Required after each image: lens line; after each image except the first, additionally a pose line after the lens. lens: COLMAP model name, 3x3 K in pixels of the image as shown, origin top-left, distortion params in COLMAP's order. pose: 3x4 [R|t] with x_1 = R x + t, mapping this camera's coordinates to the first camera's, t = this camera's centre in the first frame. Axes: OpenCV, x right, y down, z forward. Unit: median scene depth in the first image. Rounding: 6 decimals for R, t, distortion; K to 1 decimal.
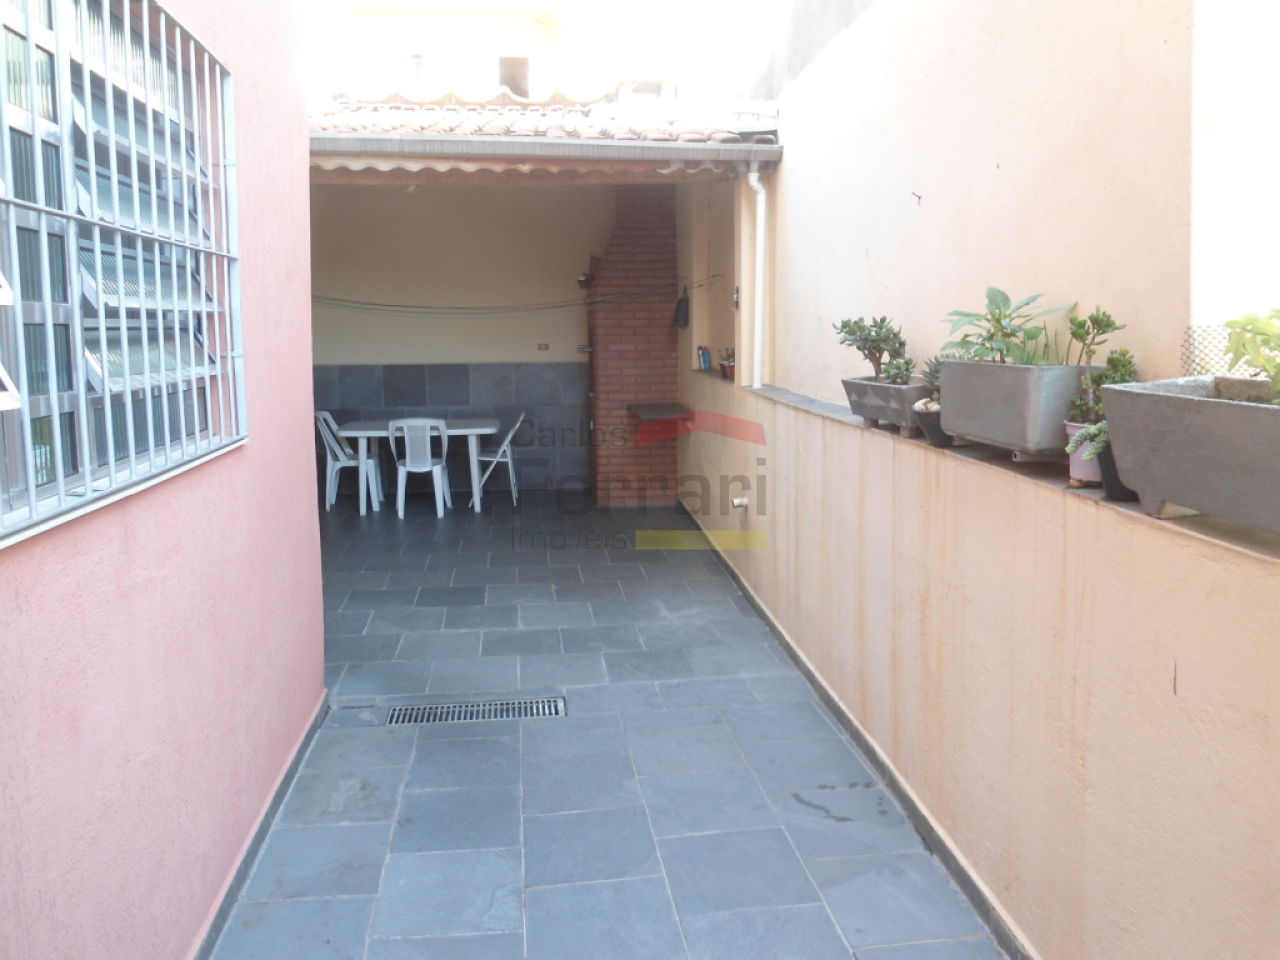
lens RADIAL K [[931.7, 0, 612.8], [0, 931.7, 432.9], [0, 0, 1]] dist [0.001458, -0.001286]
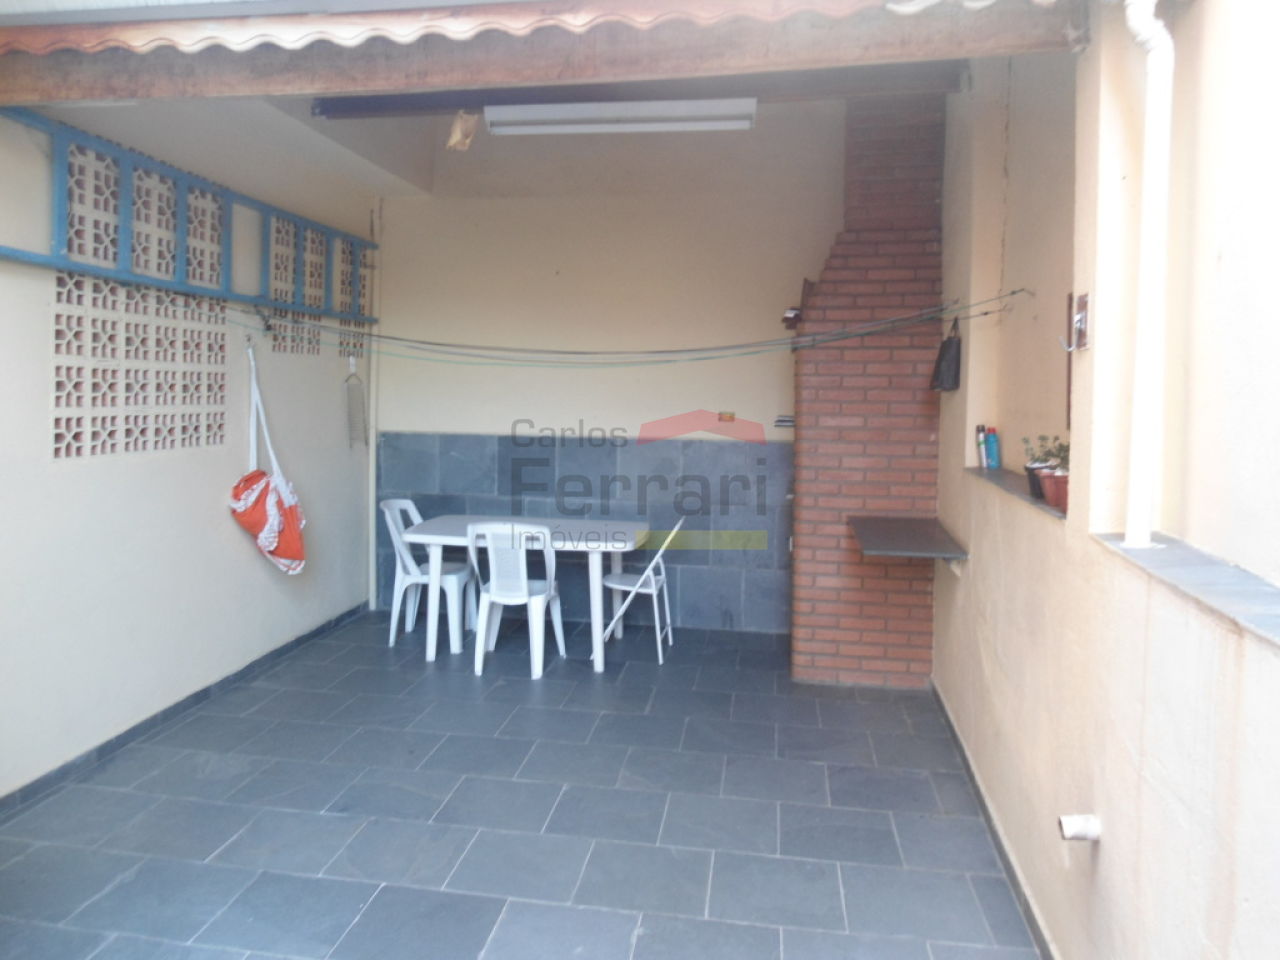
lens RADIAL K [[931.7, 0, 612.8], [0, 931.7, 432.9], [0, 0, 1]] dist [0.001458, -0.001286]
pose [[0.960308, 0.035558, -0.276667, 0.034389], [-0.054898, 0.996536, -0.062474, -0.038600], [0.273487, 0.075183, 0.958933, 0.378727]]
